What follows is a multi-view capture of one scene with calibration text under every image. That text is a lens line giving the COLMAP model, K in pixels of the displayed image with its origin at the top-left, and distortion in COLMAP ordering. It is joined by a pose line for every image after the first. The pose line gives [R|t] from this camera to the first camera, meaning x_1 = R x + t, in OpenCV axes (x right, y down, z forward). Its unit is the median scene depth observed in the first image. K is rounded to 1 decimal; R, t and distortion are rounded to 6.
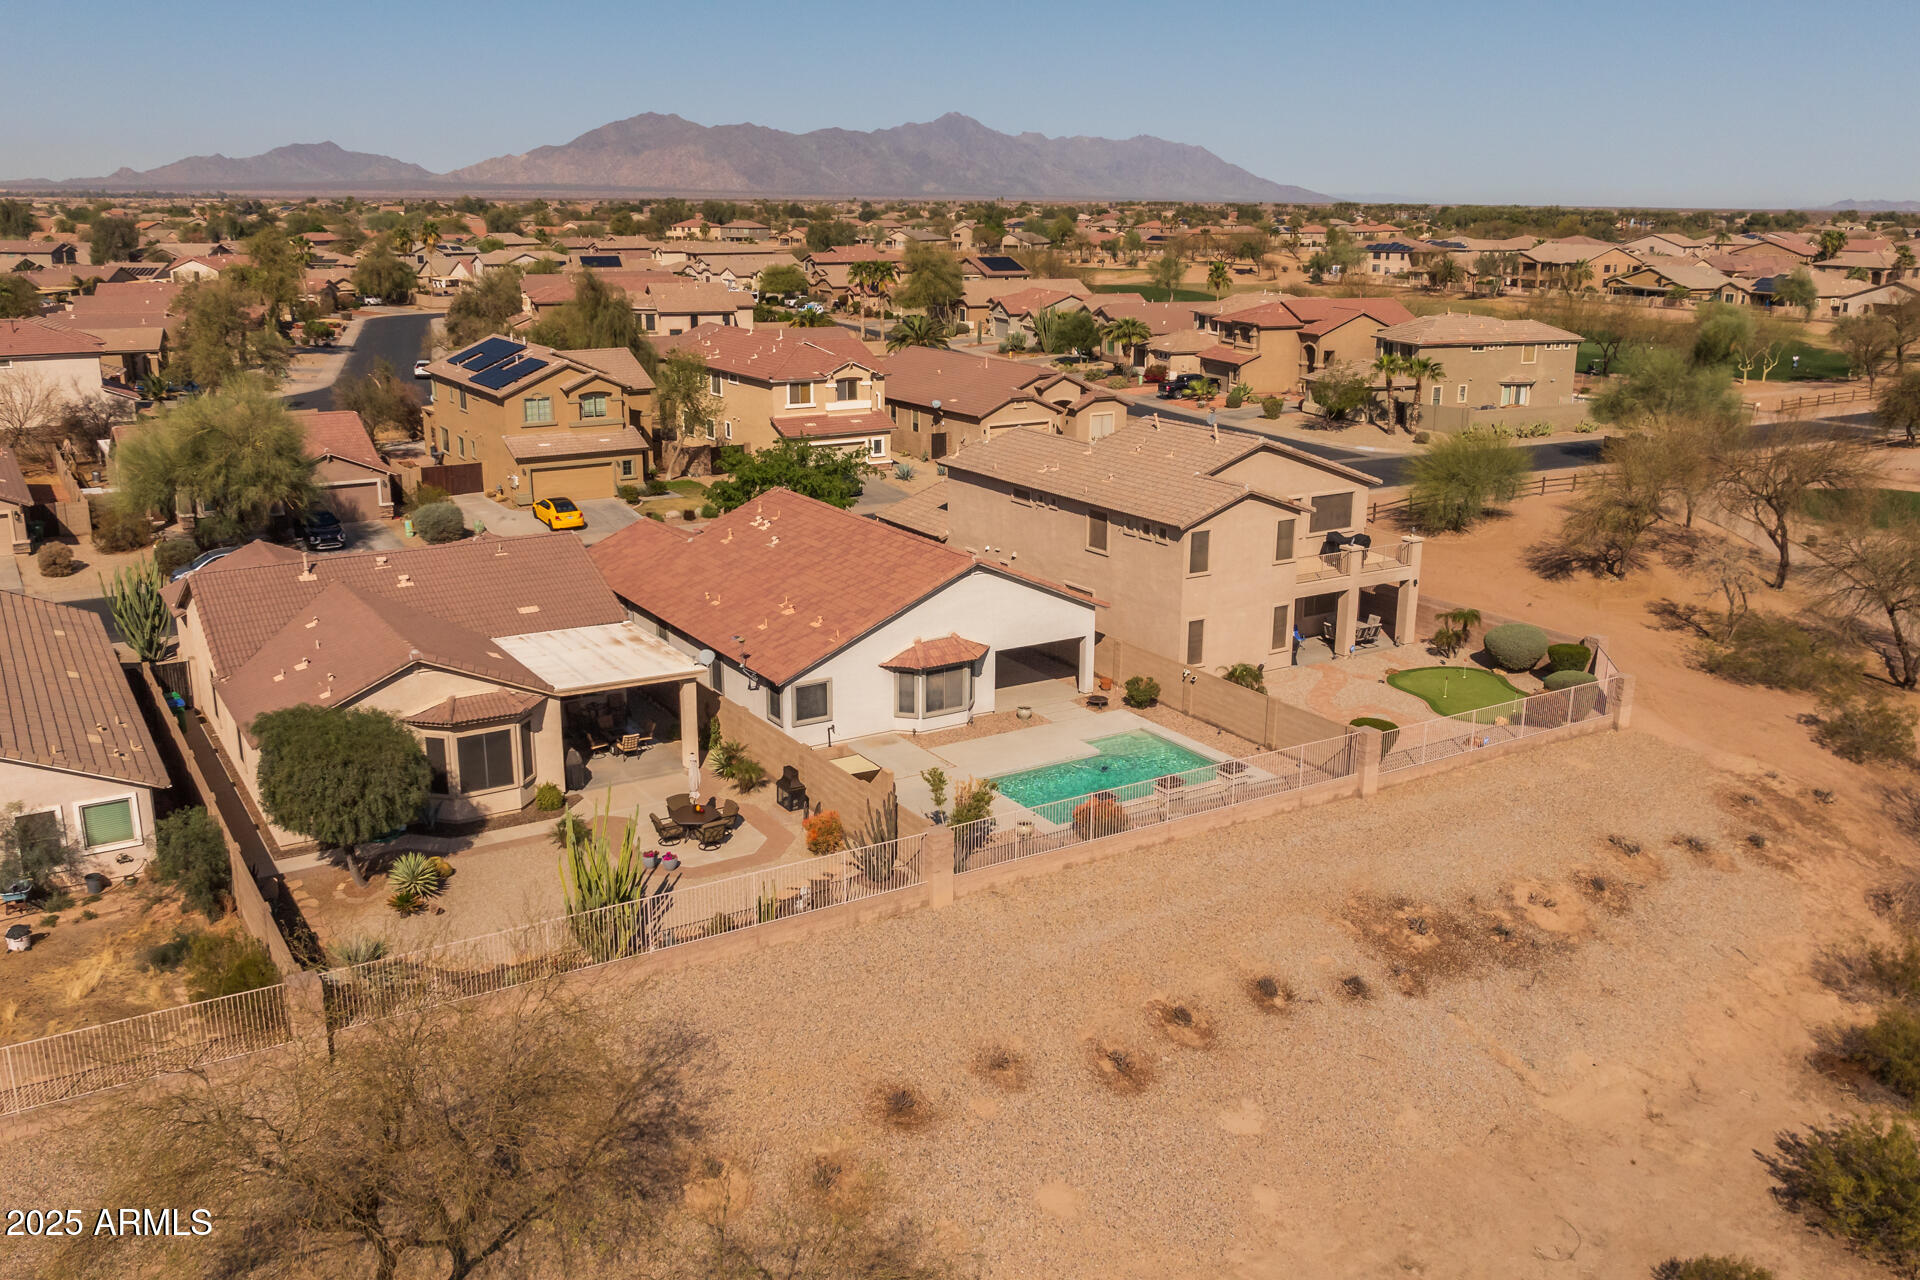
lens RADIAL K [[1586.9, 0, 960.0], [0, 1586.9, 640.0], [0, 0, 1]] dist [-0.016940, -0.015654]
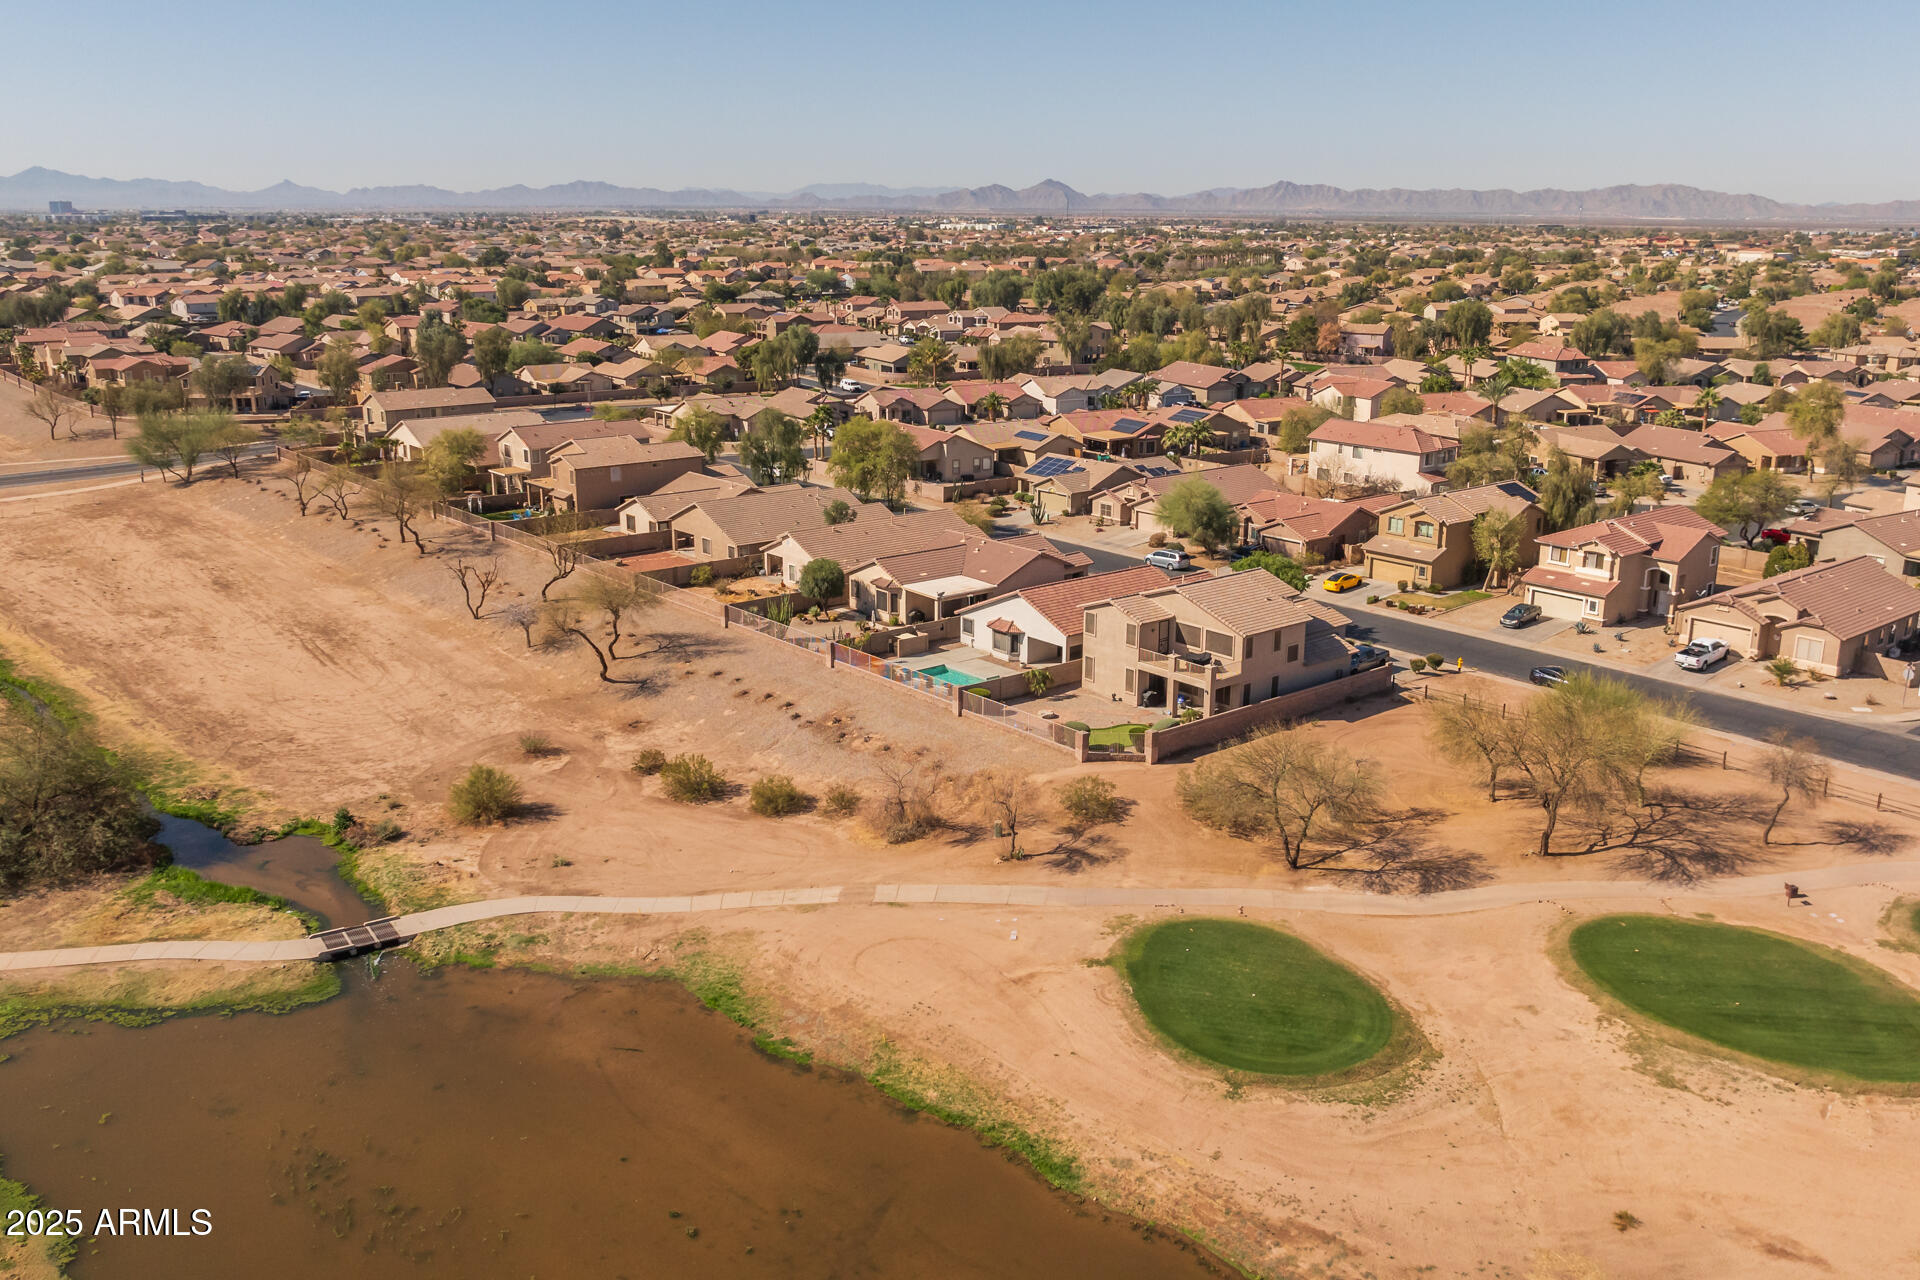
lens RADIAL K [[1586.9, 0, 960.0], [0, 1586.9, 640.0], [0, 0, 1]] dist [-0.016940, -0.015654]
pose [[0.134588, 0.250822, -0.958632, 1.855568], [-0.271927, 0.939642, 0.207676, -0.366839], [0.952860, 0.232727, 0.194670, 0.411862]]
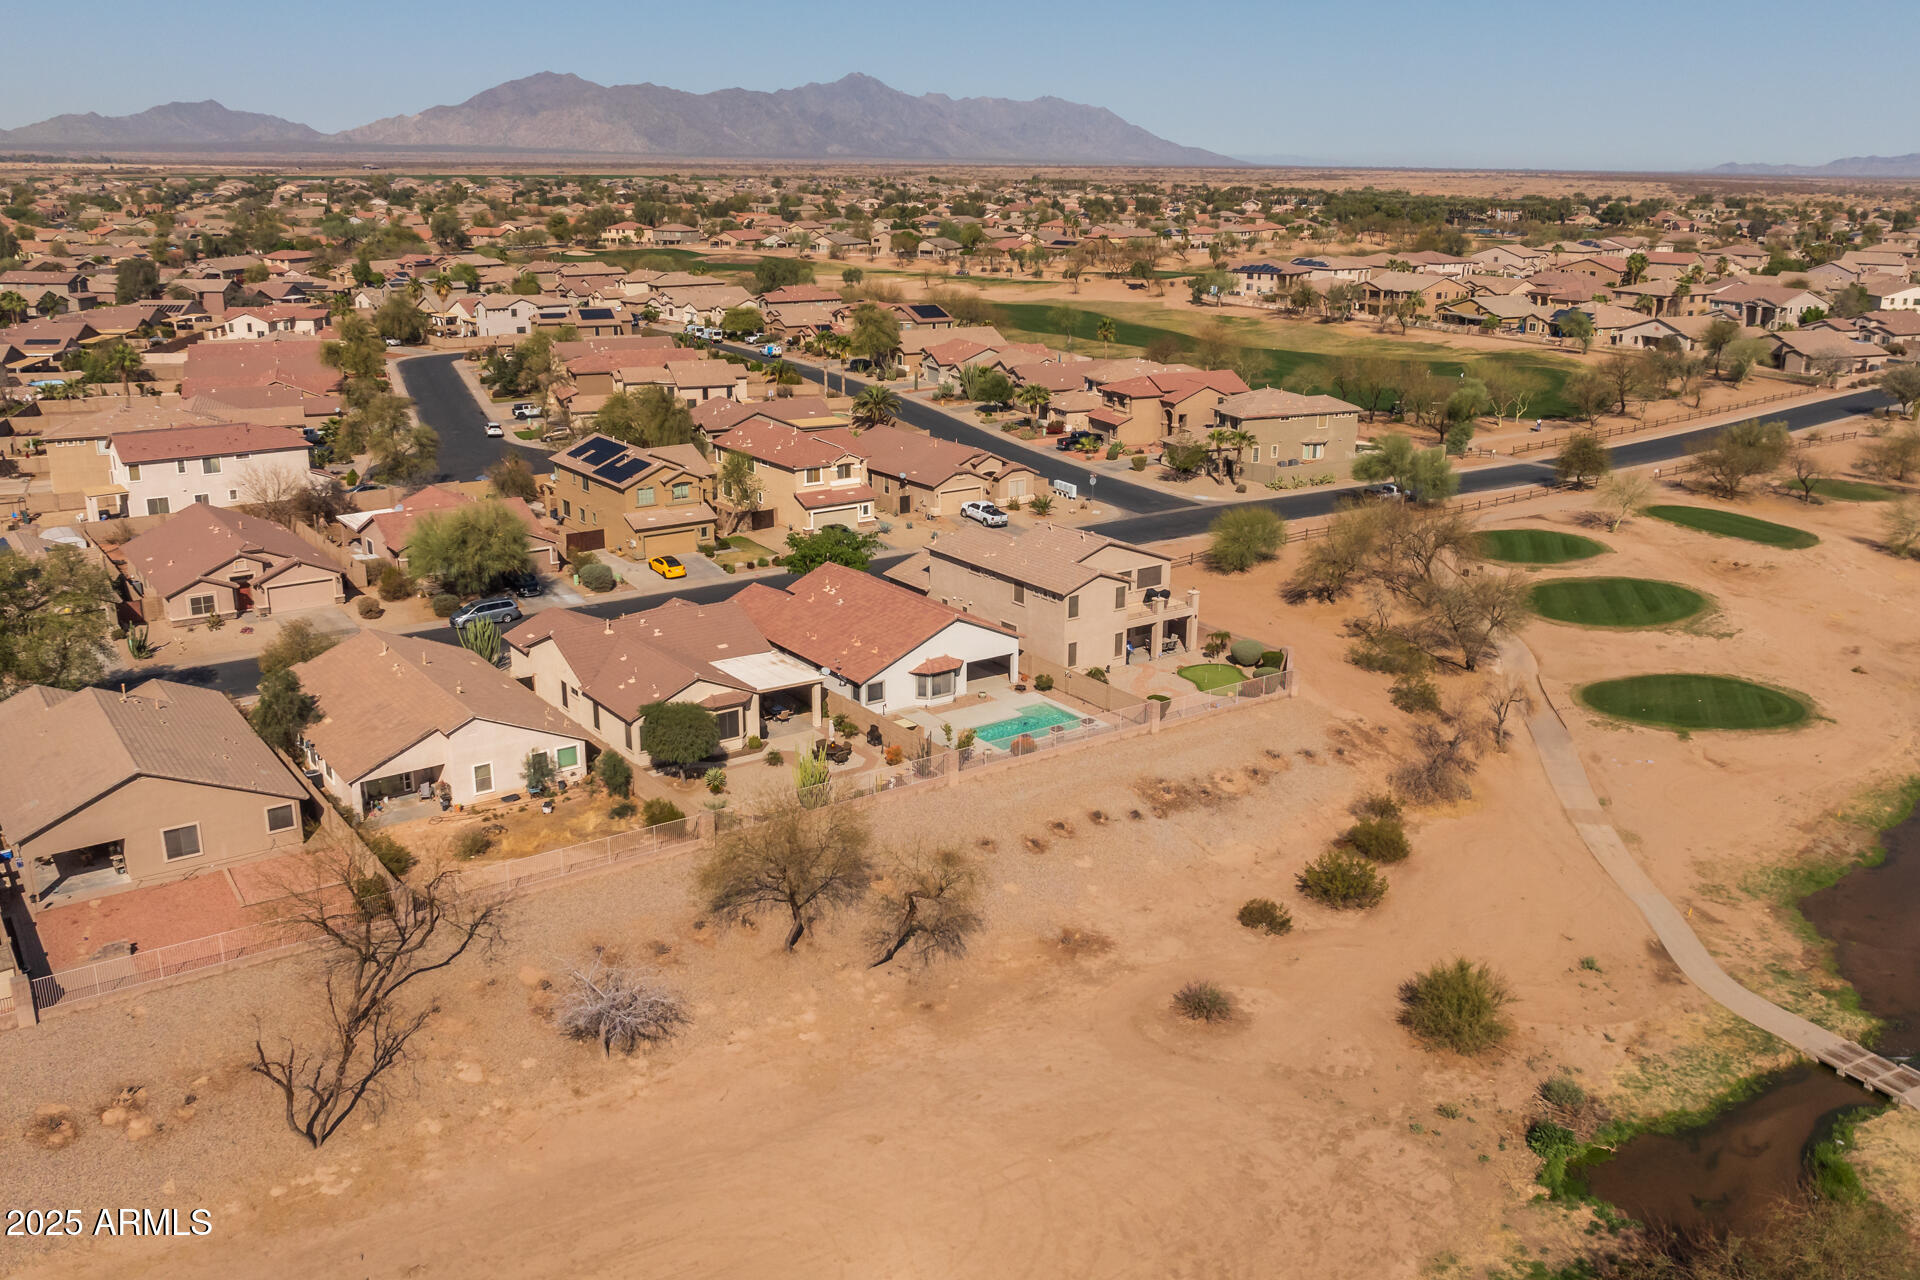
lens RADIAL K [[1586.9, 0, 960.0], [0, 1586.9, 640.0], [0, 0, 1]] dist [-0.016940, -0.015654]
pose [[0.998334, -0.017621, 0.054936, -0.077466], [0.016342, 0.999587, 0.023642, -0.056471], [-0.055330, -0.022705, 0.998210, -0.775177]]
